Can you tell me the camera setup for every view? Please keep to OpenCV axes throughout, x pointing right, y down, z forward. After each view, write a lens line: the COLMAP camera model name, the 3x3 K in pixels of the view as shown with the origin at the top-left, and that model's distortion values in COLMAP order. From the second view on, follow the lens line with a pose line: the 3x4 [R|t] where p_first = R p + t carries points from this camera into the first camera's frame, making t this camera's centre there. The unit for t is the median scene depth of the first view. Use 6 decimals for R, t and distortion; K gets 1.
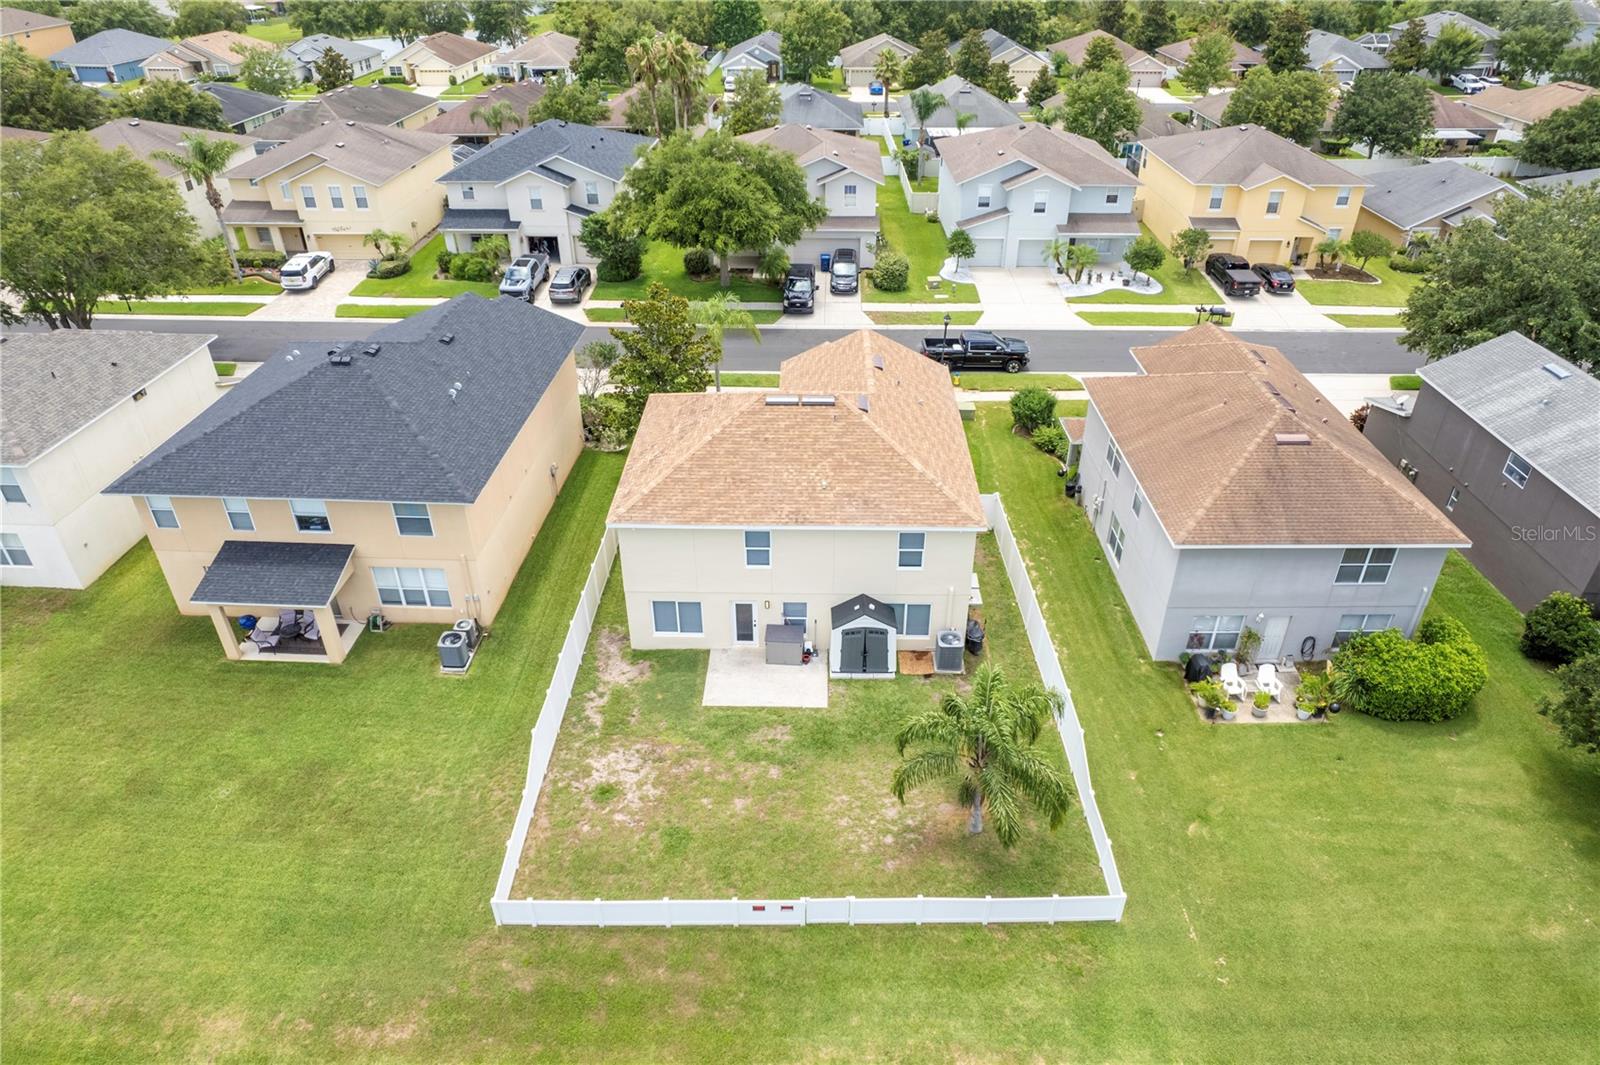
lens RADIAL K [[1018.2, 0, 805.2], [0, 1018.2, 537.6], [0, 0, 1]] dist [-0.065296, 0.054616]
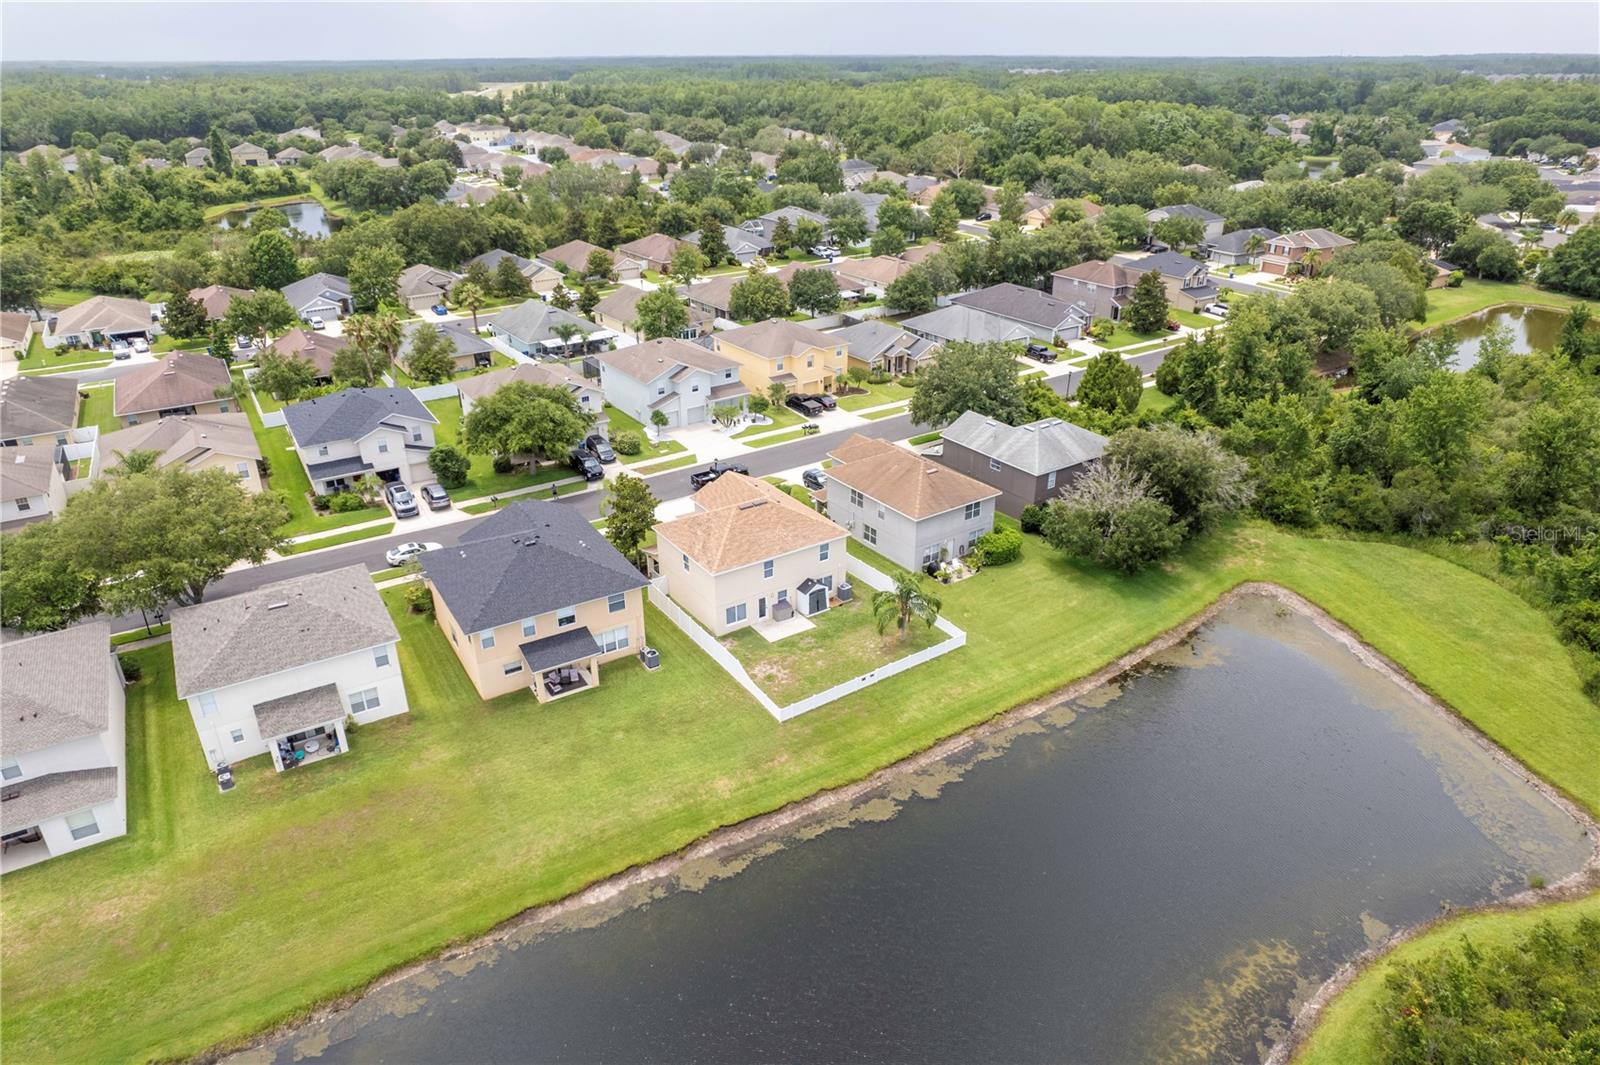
lens RADIAL K [[1018.2, 0, 805.2], [0, 1018.2, 537.6], [0, 0, 1]] dist [-0.065296, 0.054616]
pose [[0.818225, -0.250525, 0.517441, -1.096043], [0.312974, 0.949102, -0.035383, 0.047951], [-0.482240, 0.190897, 0.854987, -0.953685]]
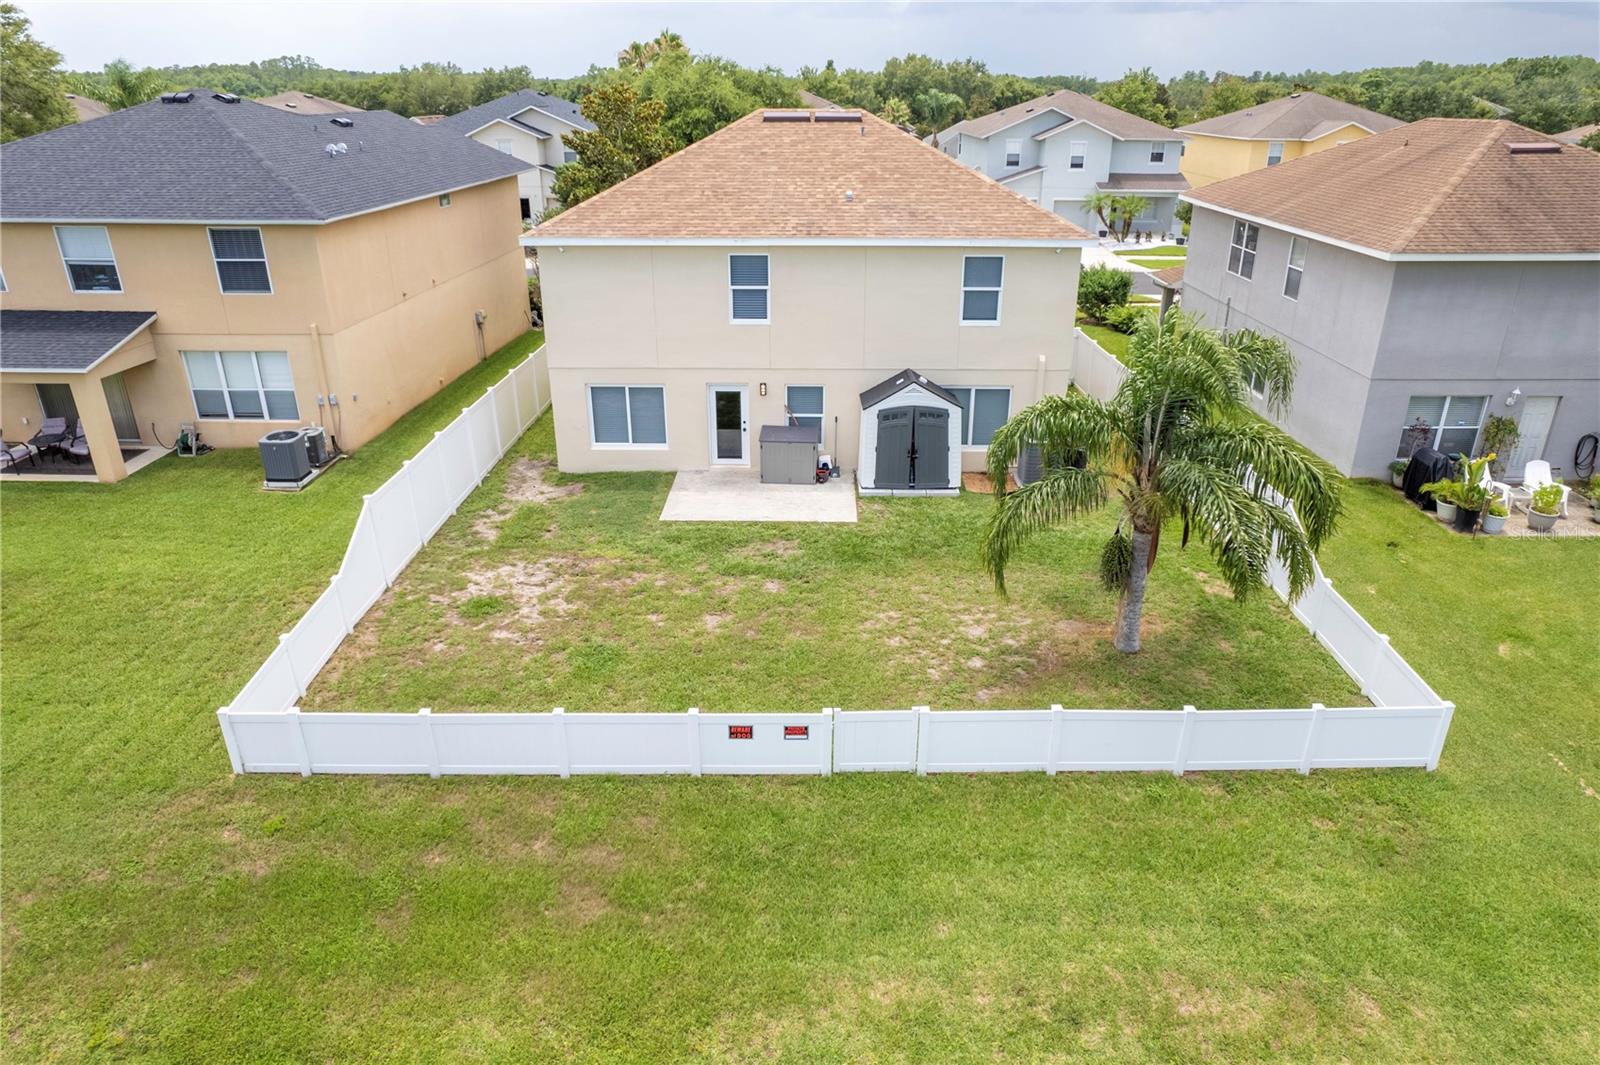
lens RADIAL K [[1018.2, 0, 805.2], [0, 1018.2, 537.6], [0, 0, 1]] dist [-0.065296, 0.054616]
pose [[1.000000, -0.000320, 0.000143, -0.010209], [0.000339, 0.987962, -0.154695, 0.264463], [-0.000092, 0.154696, 0.987962, 0.362550]]
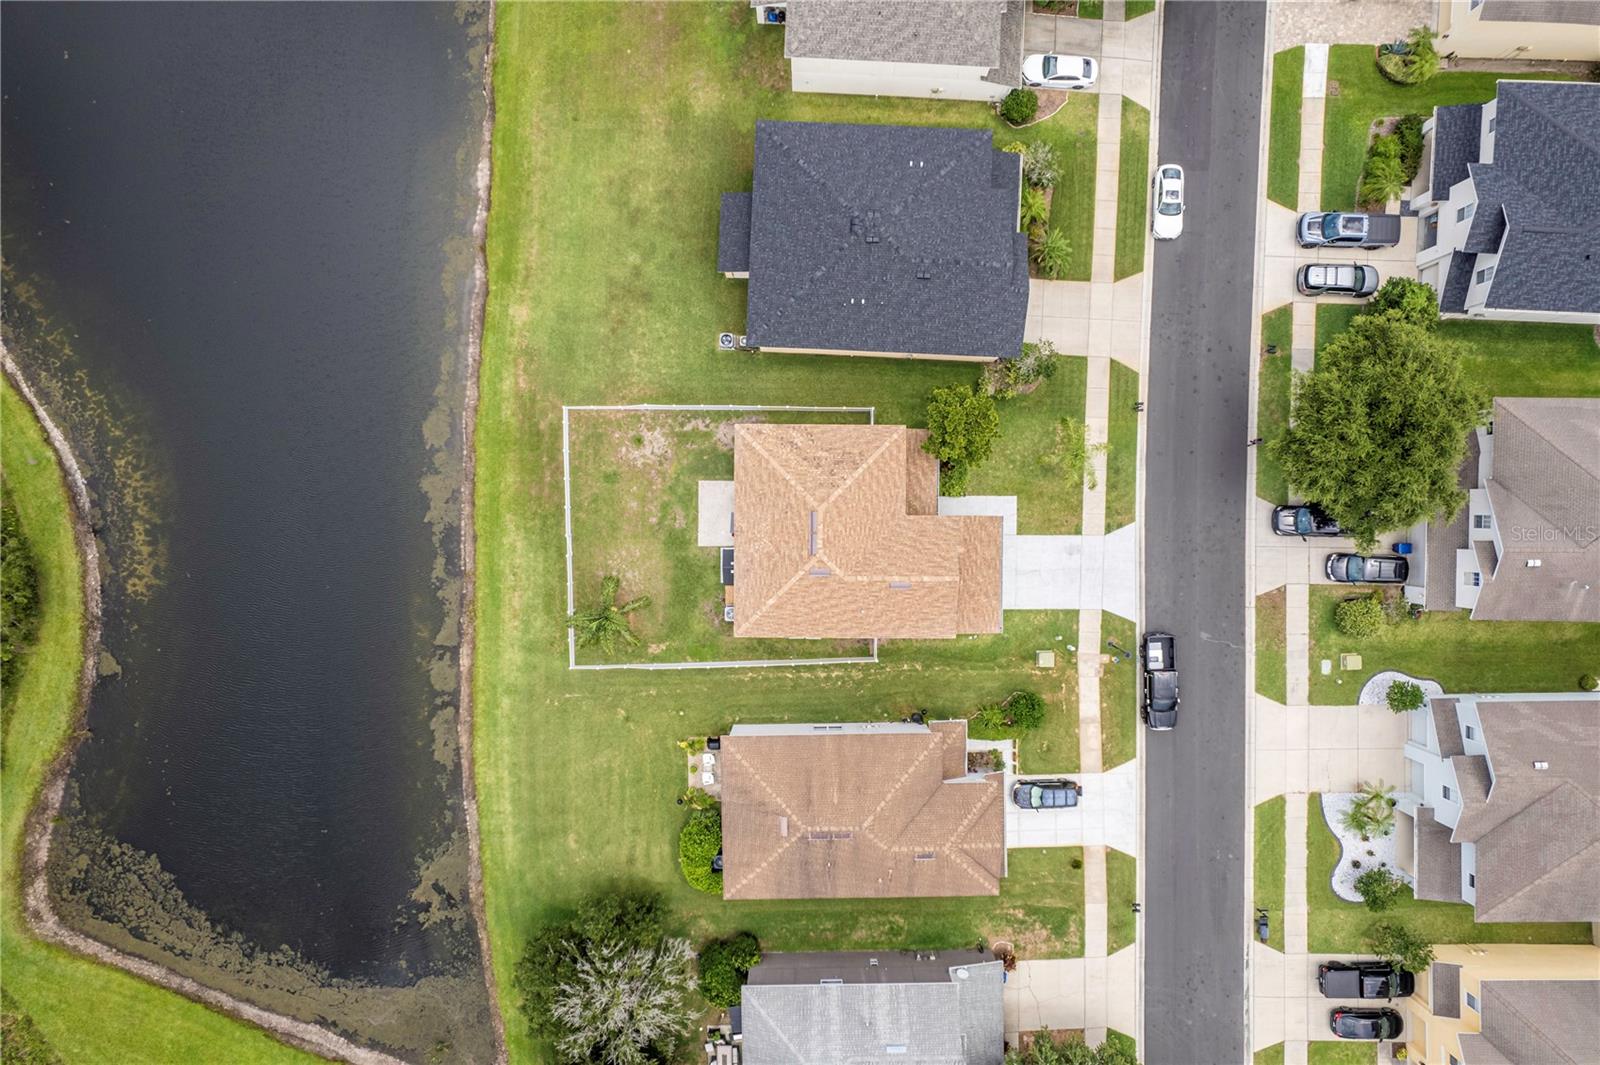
lens RADIAL K [[1018.2, 0, 805.2], [0, 1018.2, 537.6], [0, 0, 1]] dist [-0.065296, 0.054616]
pose [[0.011961, 0.999646, 0.023745, -0.036140], [-0.540388, -0.013518, 0.841307, -1.502506], [0.841331, -0.022894, 0.540035, 0.126289]]
